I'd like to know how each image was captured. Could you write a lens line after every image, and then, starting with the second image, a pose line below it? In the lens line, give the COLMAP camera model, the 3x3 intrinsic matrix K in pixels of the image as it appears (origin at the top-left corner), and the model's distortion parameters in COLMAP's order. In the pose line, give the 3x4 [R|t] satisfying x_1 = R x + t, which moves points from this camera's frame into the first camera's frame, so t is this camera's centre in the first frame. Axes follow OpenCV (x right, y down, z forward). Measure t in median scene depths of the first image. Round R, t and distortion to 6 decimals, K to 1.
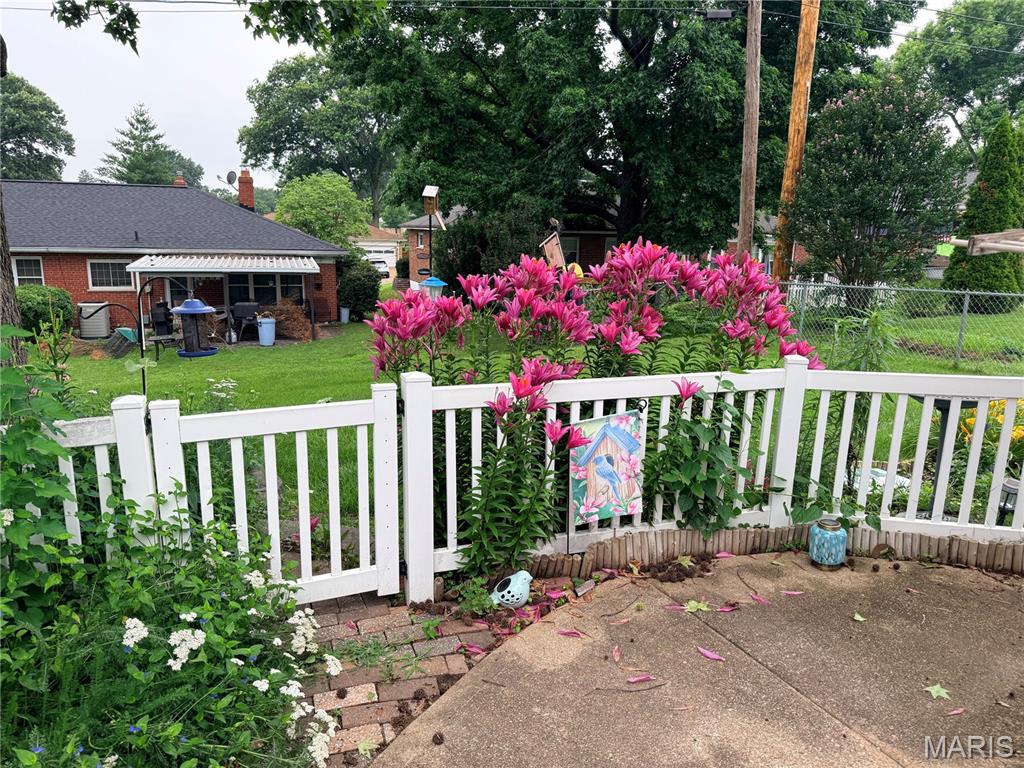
lens RADIAL K [[714.7, 0, 512.0], [0, 714.7, 384.0], [0, 0, 1]] dist [-0.001521, -0.001092]
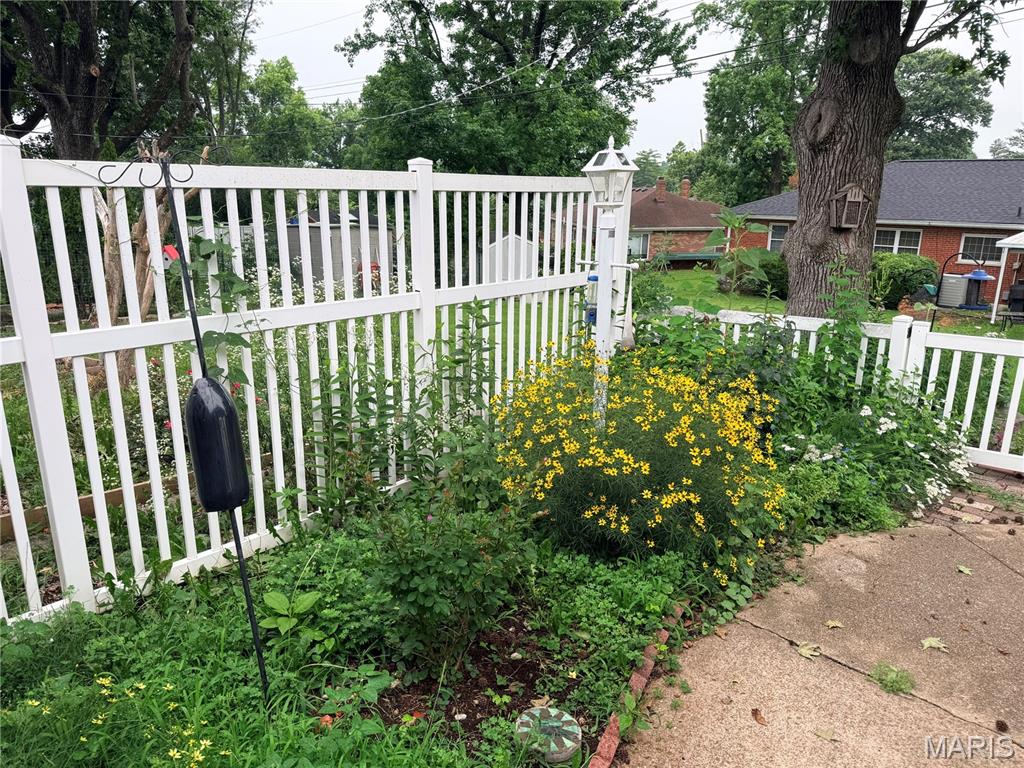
lens RADIAL K [[714.7, 0, 512.0], [0, 714.7, 384.0], [0, 0, 1]] dist [-0.001521, -0.001092]
pose [[0.455570, 0.216706, -0.863420, 0.073294], [-0.183594, 0.971938, 0.147072, 0.011802], [0.871062, 0.091517, 0.482572, -0.087745]]
